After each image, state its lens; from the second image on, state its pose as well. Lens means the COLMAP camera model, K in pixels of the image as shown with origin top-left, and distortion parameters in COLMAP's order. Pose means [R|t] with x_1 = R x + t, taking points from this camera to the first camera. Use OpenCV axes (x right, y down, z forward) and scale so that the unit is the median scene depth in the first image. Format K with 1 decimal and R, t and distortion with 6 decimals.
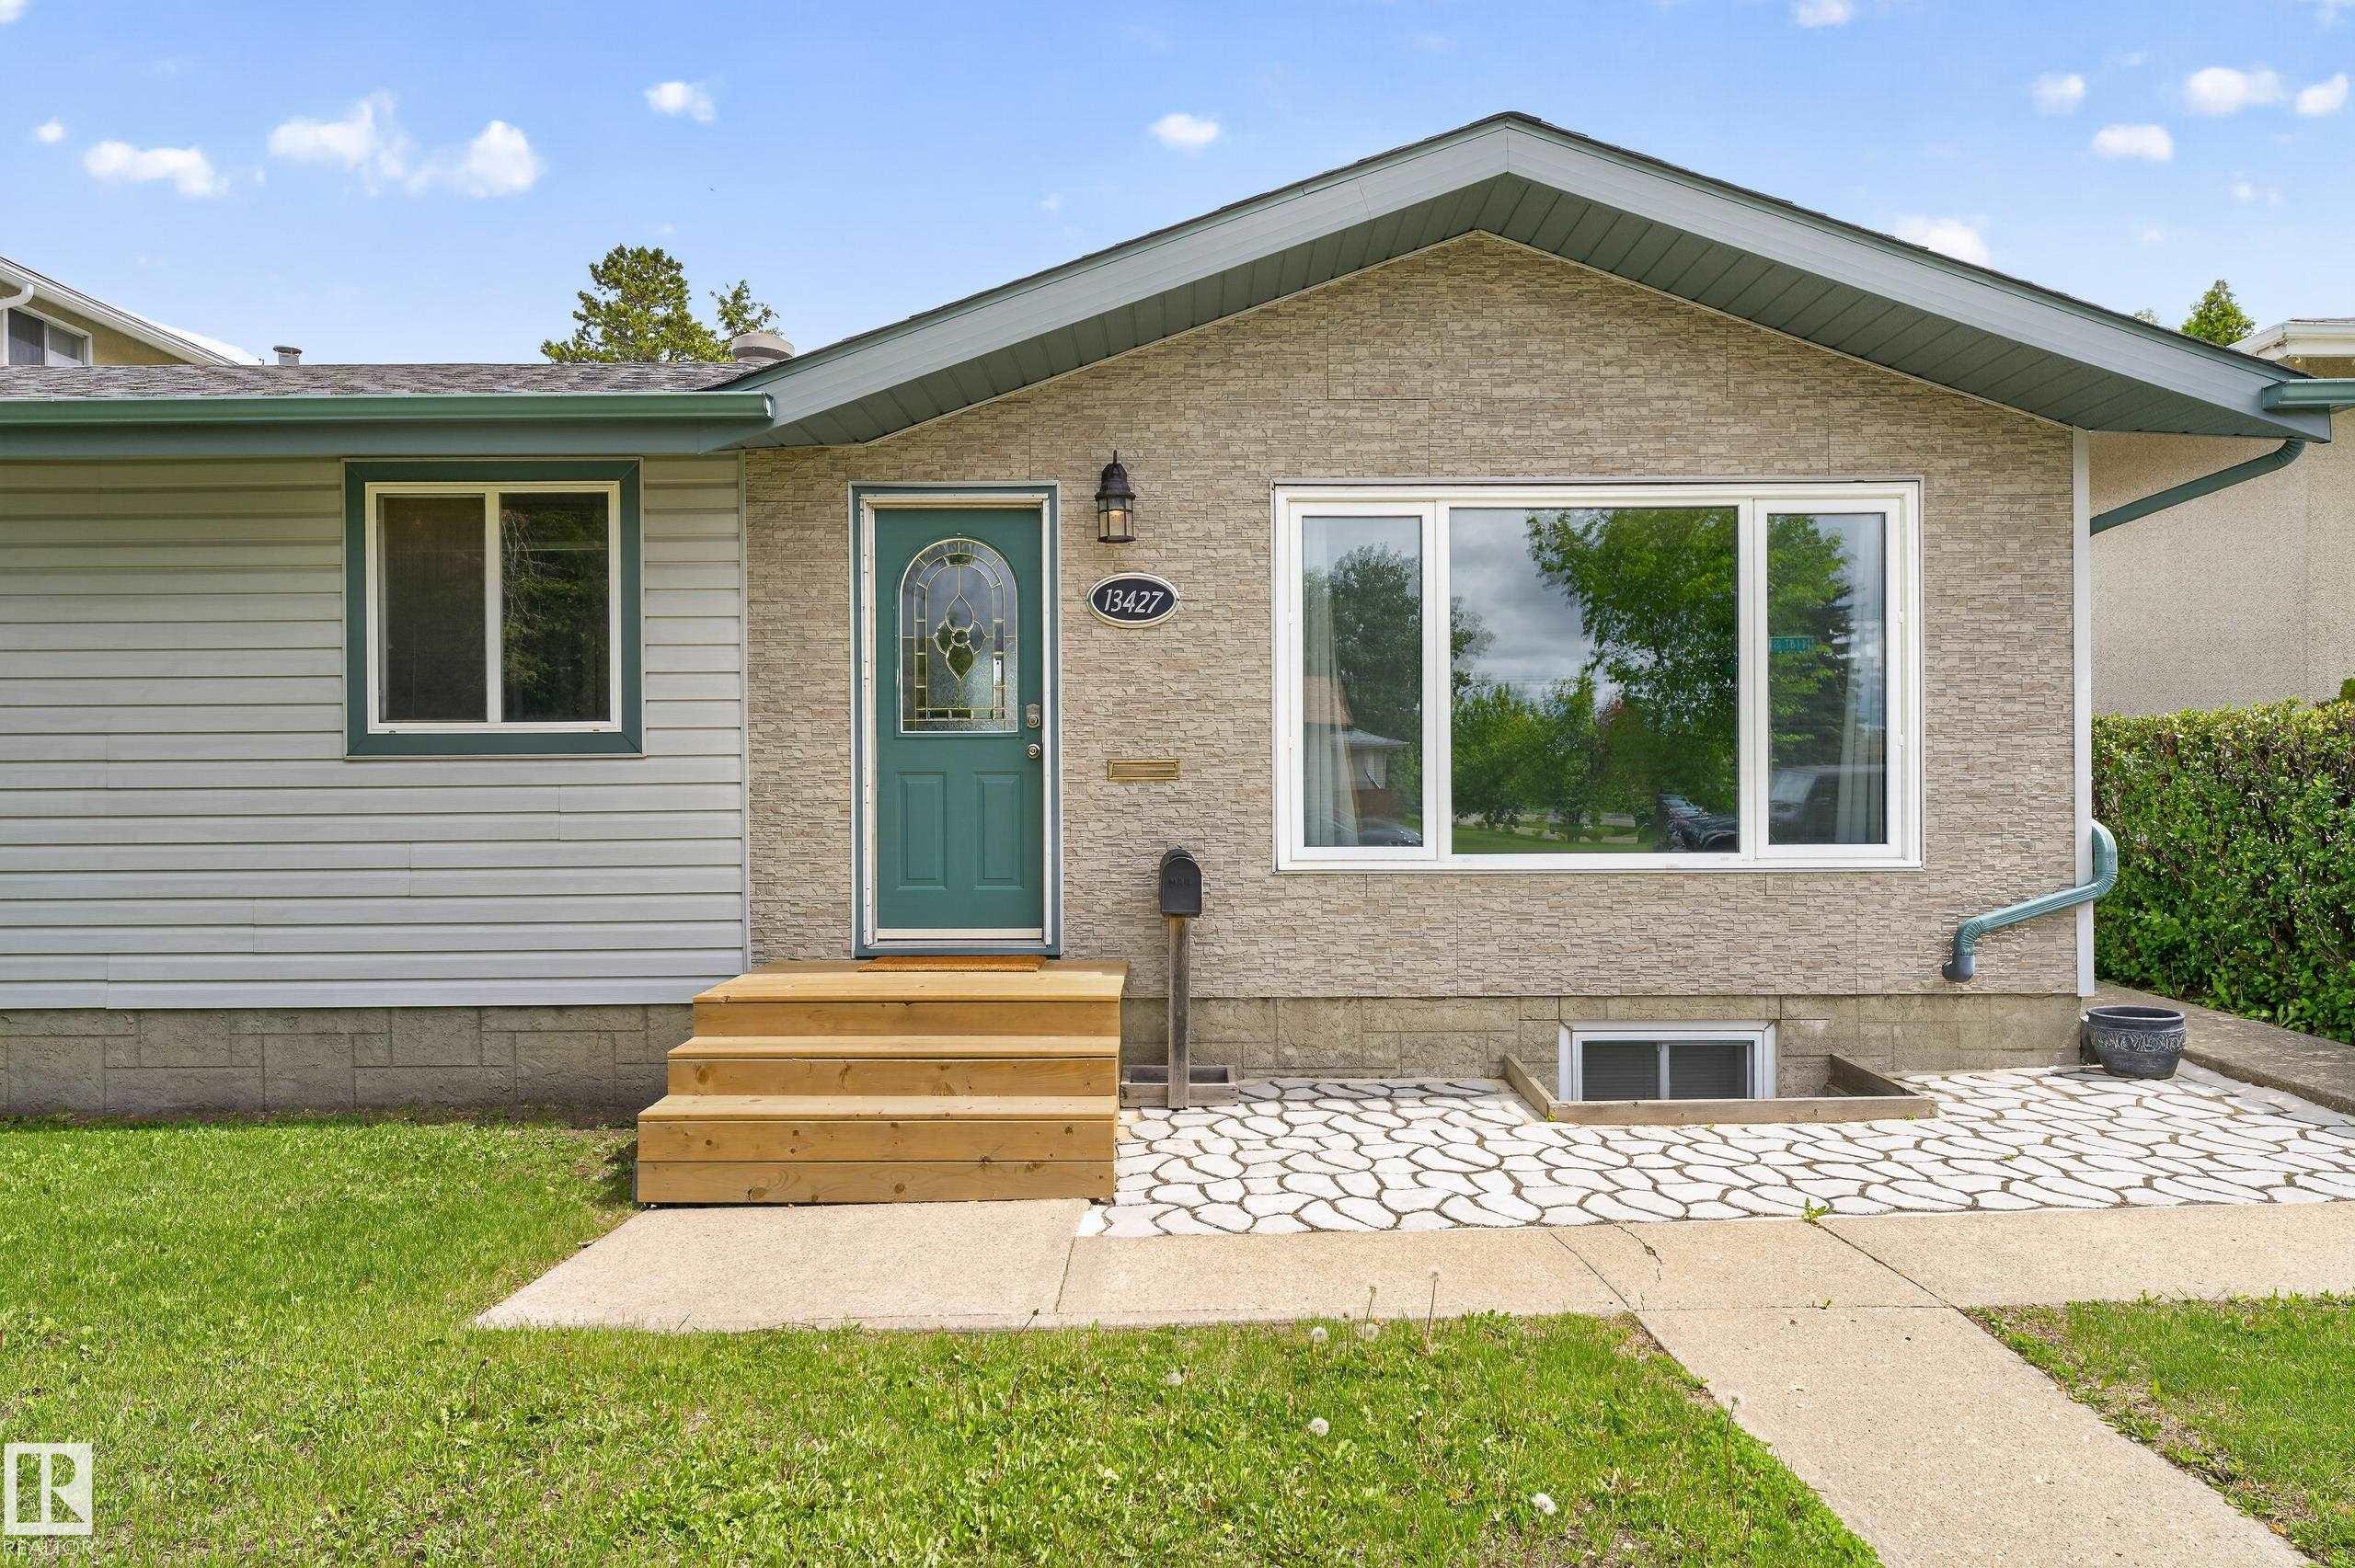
lens RADIAL K [[1159.2, 0, 1178.0], [0, 1159.2, 781.4], [0, 0, 1]] dist [-0.003448, -0.000864]
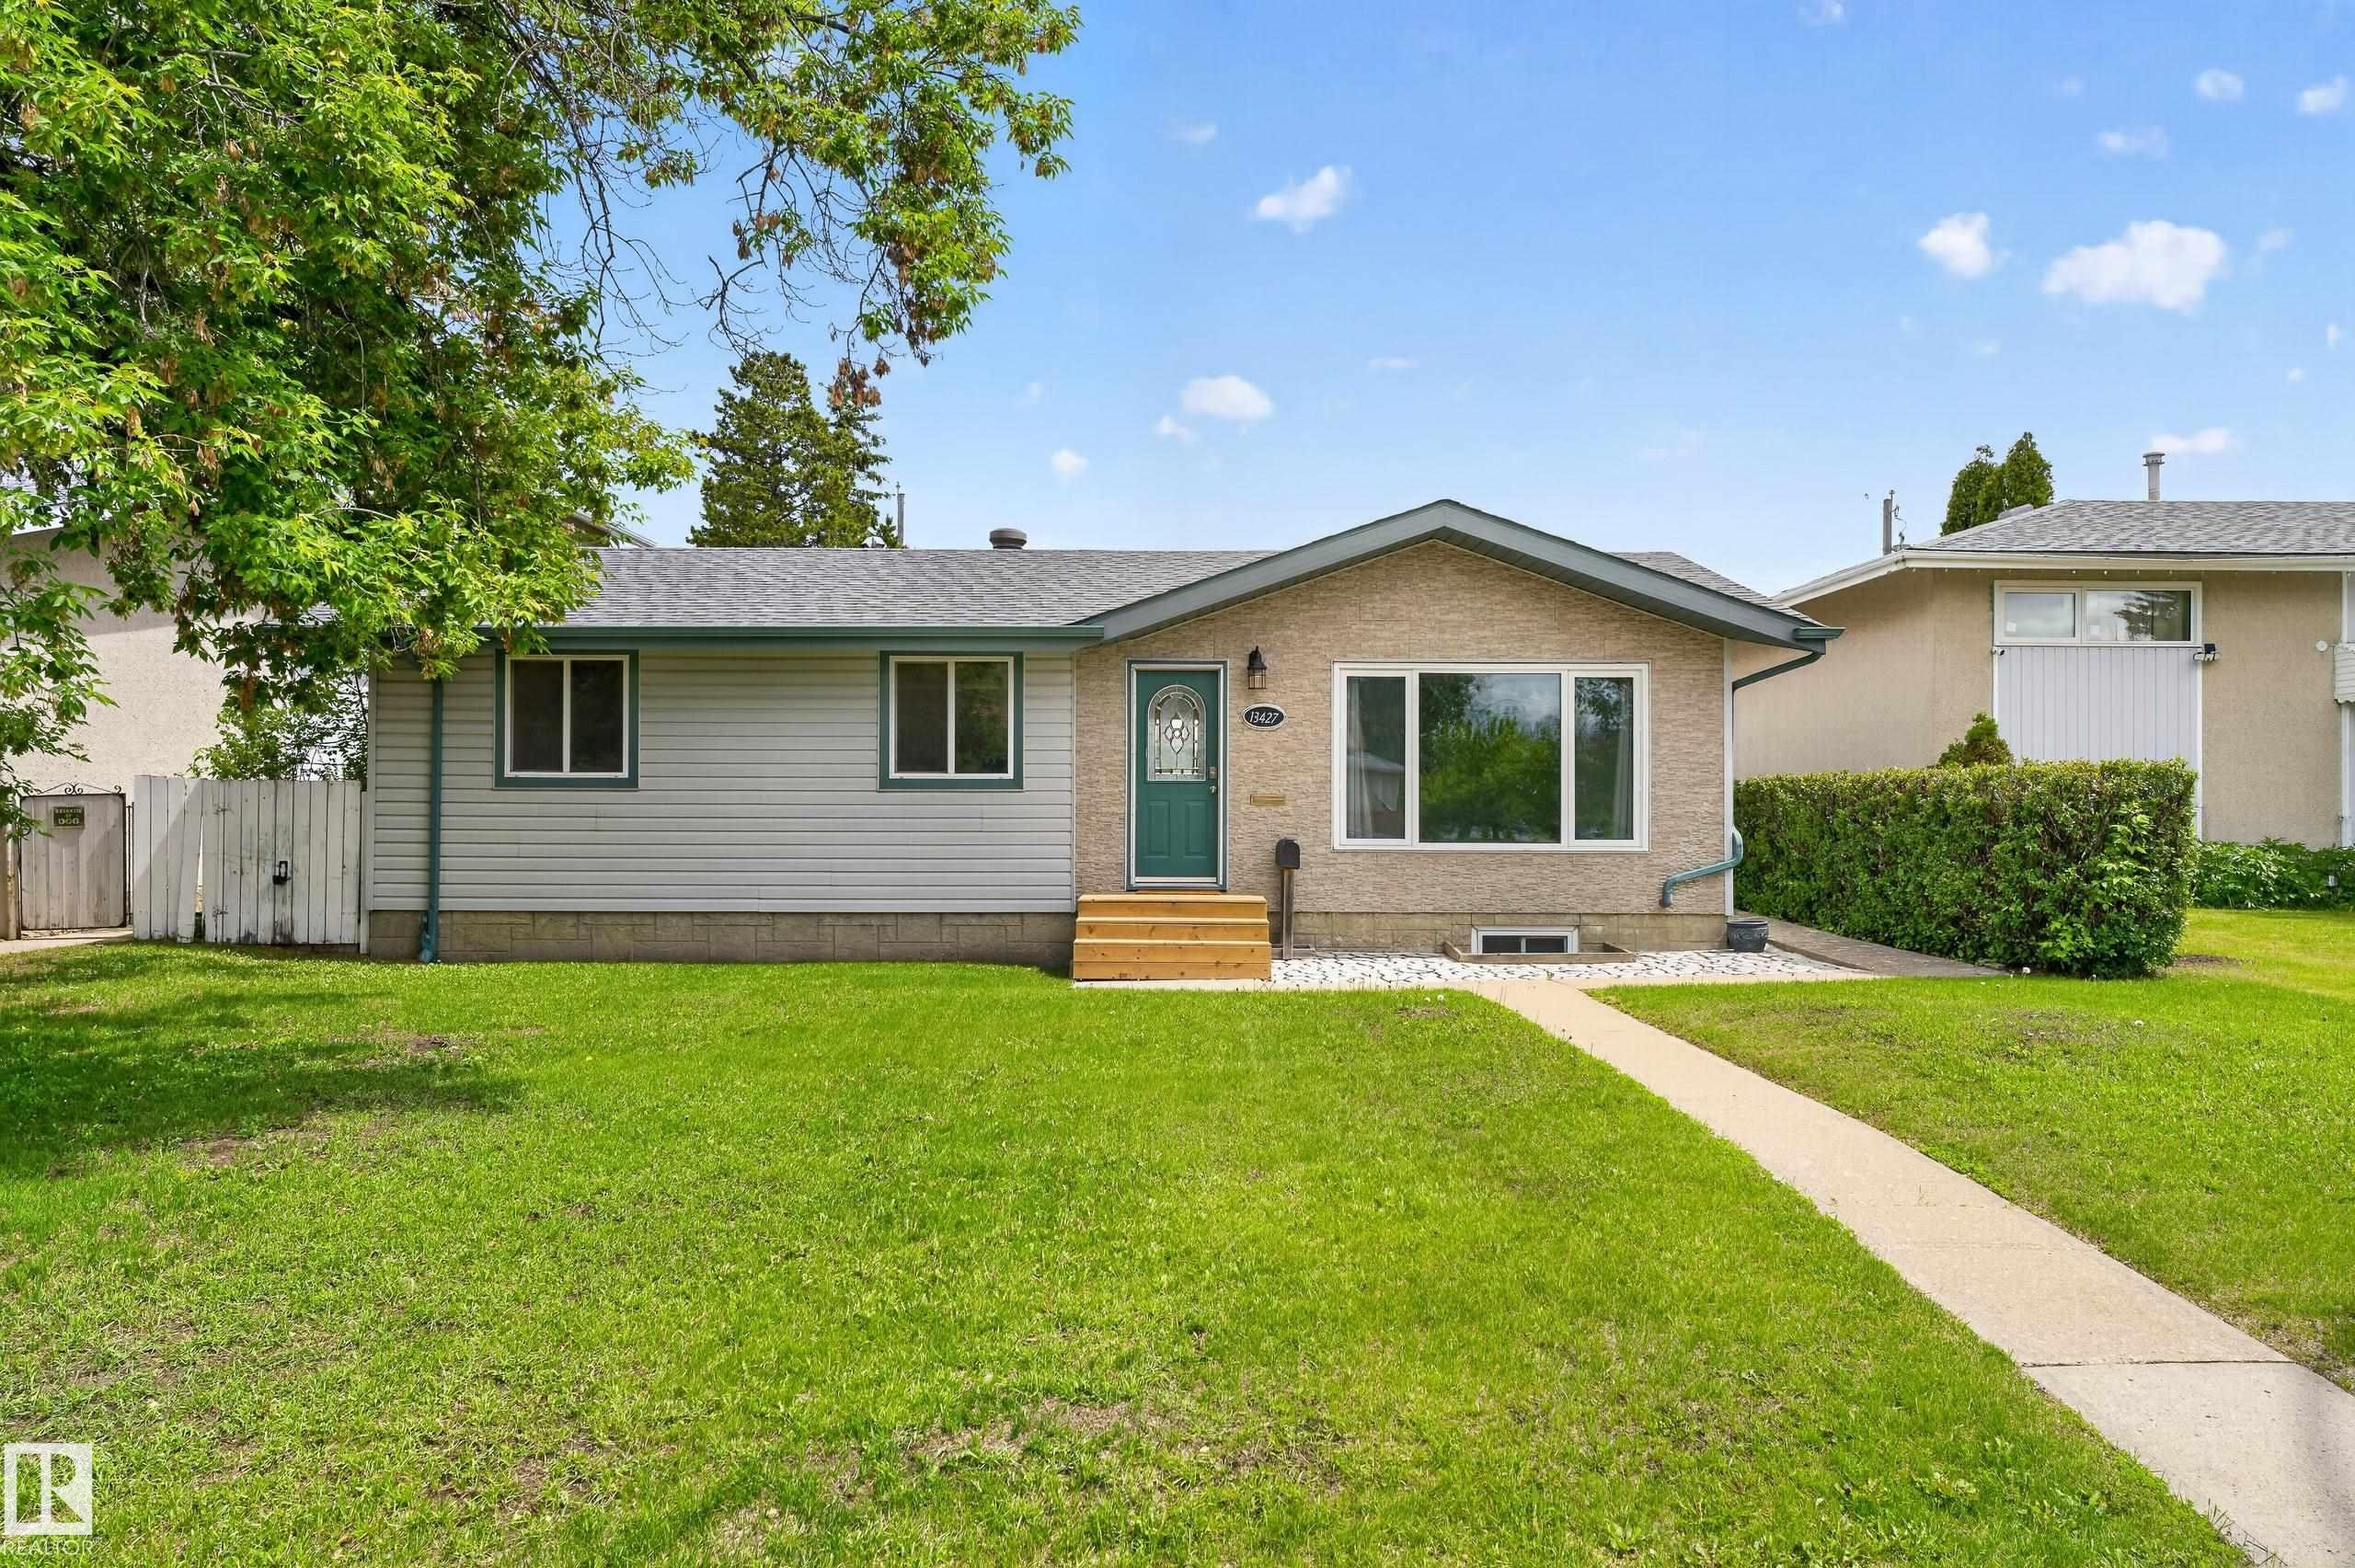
lens RADIAL K [[1159.2, 0, 1176.3], [0, 1159.2, 786.8], [0, 0, 1]] dist [-0.003448, -0.000864]
pose [[0.999905, 0.009832, -0.009695, -0.172719], [-0.009961, 0.999862, -0.013288, -0.004286], [0.009563, 0.013383, 0.999865, -1.048893]]
